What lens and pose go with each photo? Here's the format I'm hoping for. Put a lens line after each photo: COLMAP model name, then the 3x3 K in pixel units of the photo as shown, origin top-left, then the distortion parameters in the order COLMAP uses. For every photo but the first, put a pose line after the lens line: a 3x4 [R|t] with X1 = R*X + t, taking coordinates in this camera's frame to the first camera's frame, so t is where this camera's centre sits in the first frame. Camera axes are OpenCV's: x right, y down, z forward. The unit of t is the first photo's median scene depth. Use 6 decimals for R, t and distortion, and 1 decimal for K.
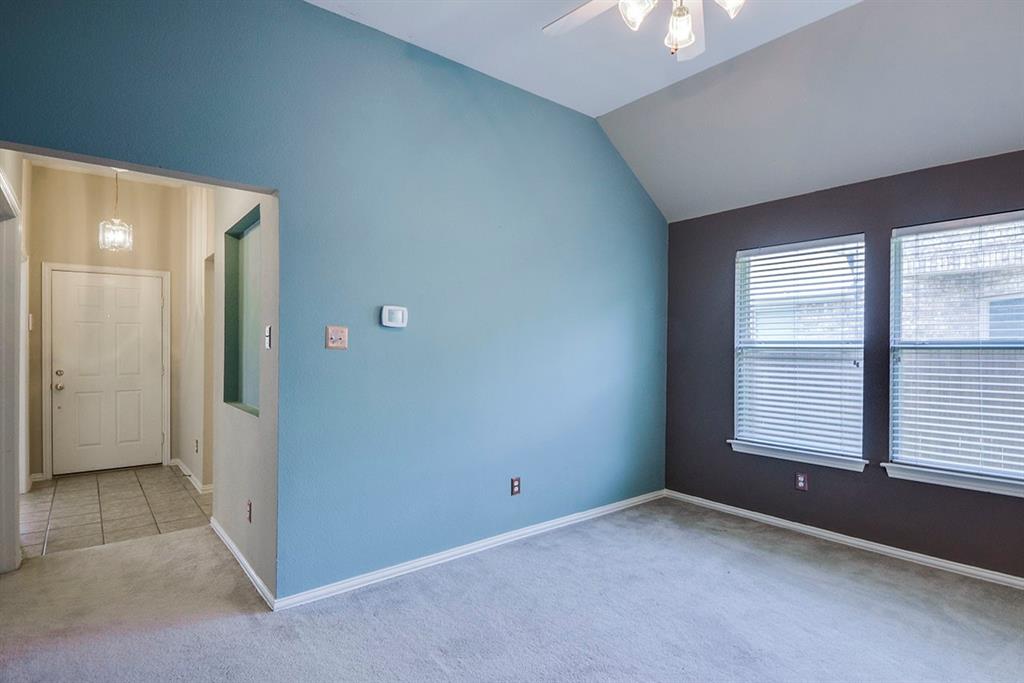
lens RADIAL K [[525.1, 0, 520.9], [0, 525.1, 344.7], [0, 0, 1]] dist [0.018626, -0.016304]
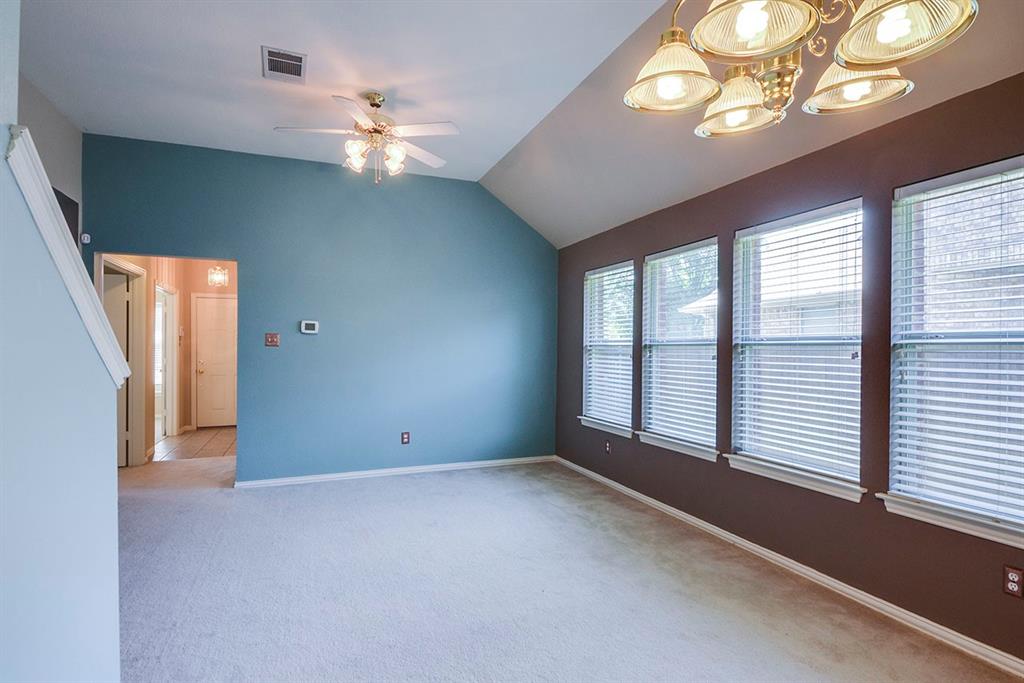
lens RADIAL K [[525.1, 0, 525.5], [0, 525.1, 346.0], [0, 0, 1]] dist [0.018626, -0.016304]
pose [[0.957601, -0.000797, -0.288097, 0.746988], [0.000607, 1.000000, -0.000749, 0.007597], [0.288098, 0.000542, 0.957601, -0.338694]]
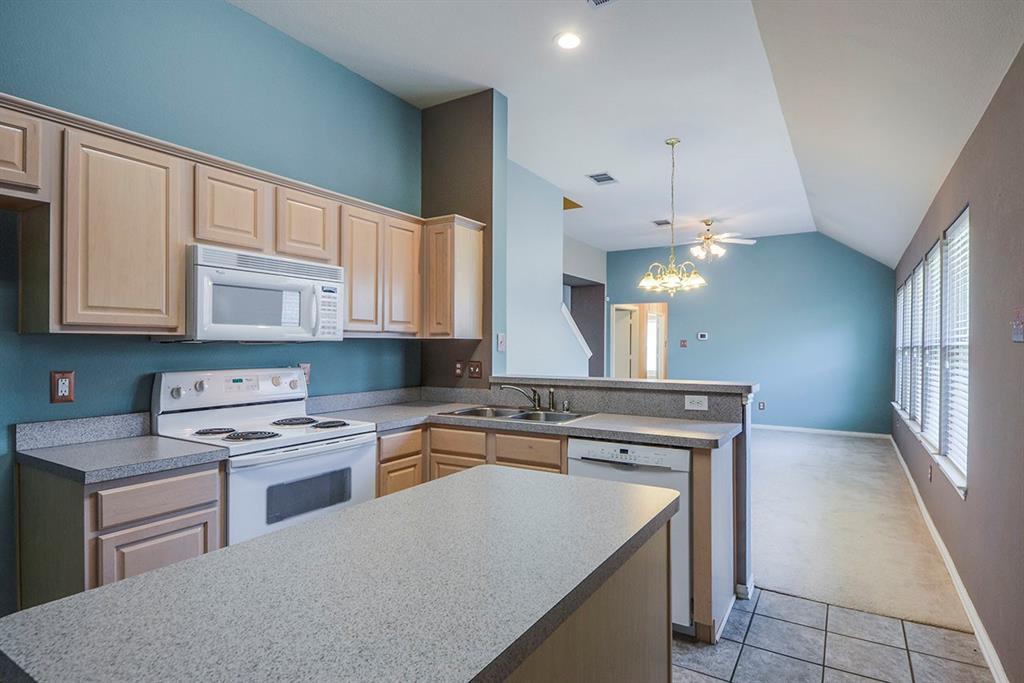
lens RADIAL K [[525.1, 0, 525.3], [0, 525.1, 343.5], [0, 0, 1]] dist [0.018626, -0.016304]
pose [[0.330769, -0.005413, -0.943696, 1.842602], [-0.001952, 0.999977, -0.006420, 0.006957], [0.943710, 0.003965, 0.330751, -0.763850]]
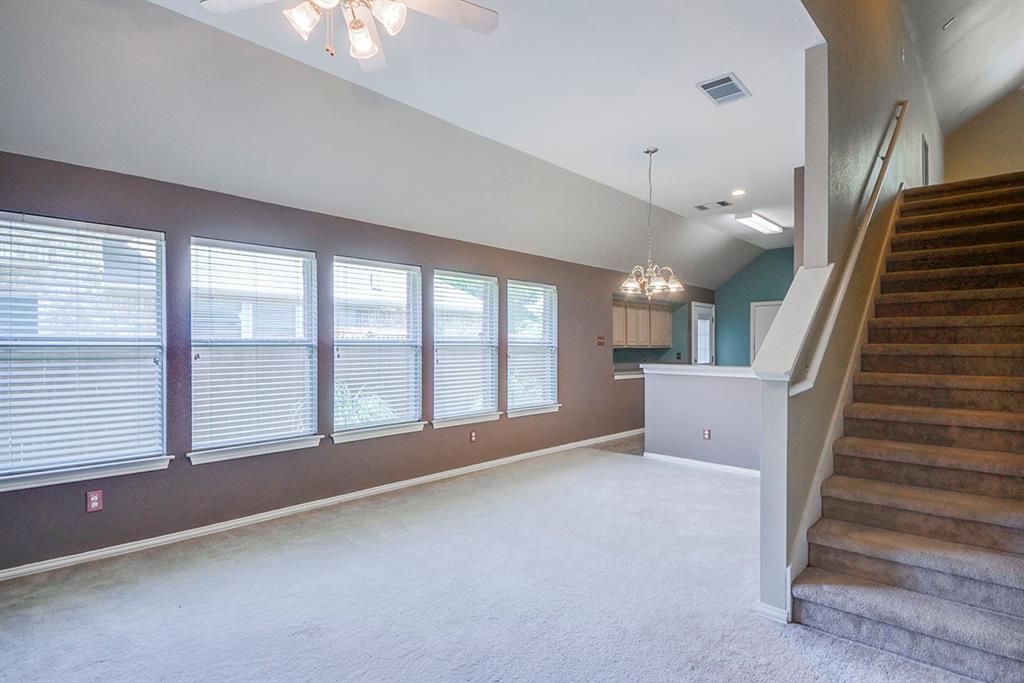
lens RADIAL K [[525.1, 0, 521.5], [0, 525.1, 348.1], [0, 0, 1]] dist [0.018626, -0.016304]
pose [[-0.129807, -0.005169, 0.991526, -0.429641], [-0.003645, 0.999982, 0.004736, 0.003579], [-0.991533, -0.003000, -0.129823, 0.443605]]
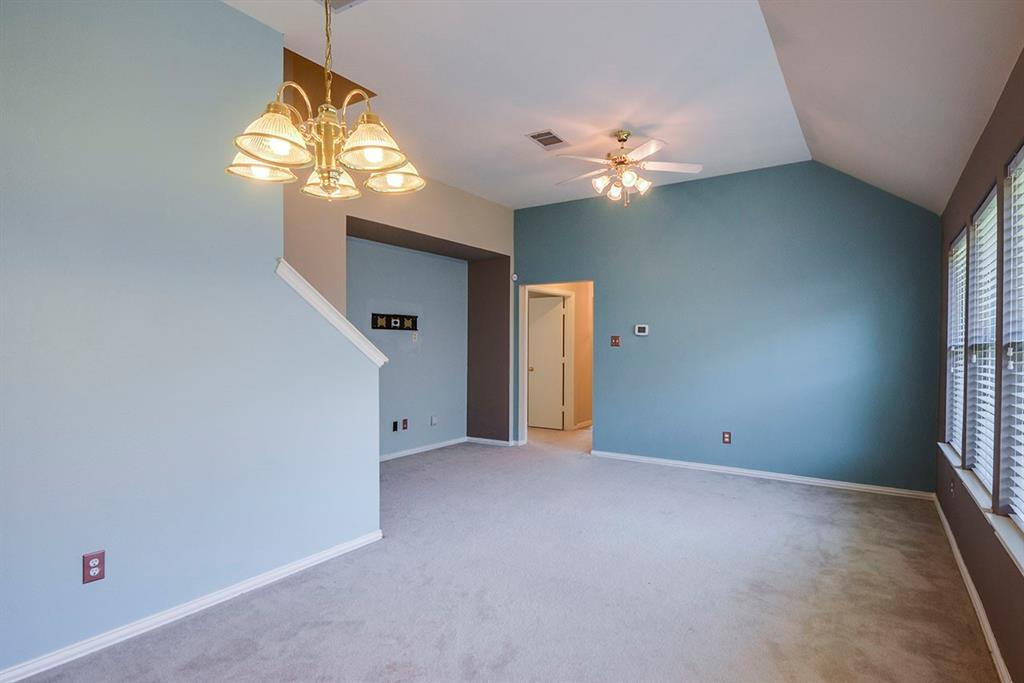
lens RADIAL K [[525.1, 0, 527.8], [0, 525.1, 346.1], [0, 0, 1]] dist [0.018626, -0.016304]
pose [[0.316973, -0.000053, -0.948435, 1.238961], [-0.002879, 0.999995, -0.001018, 0.008531], [0.948430, 0.003053, 0.316971, -0.025053]]
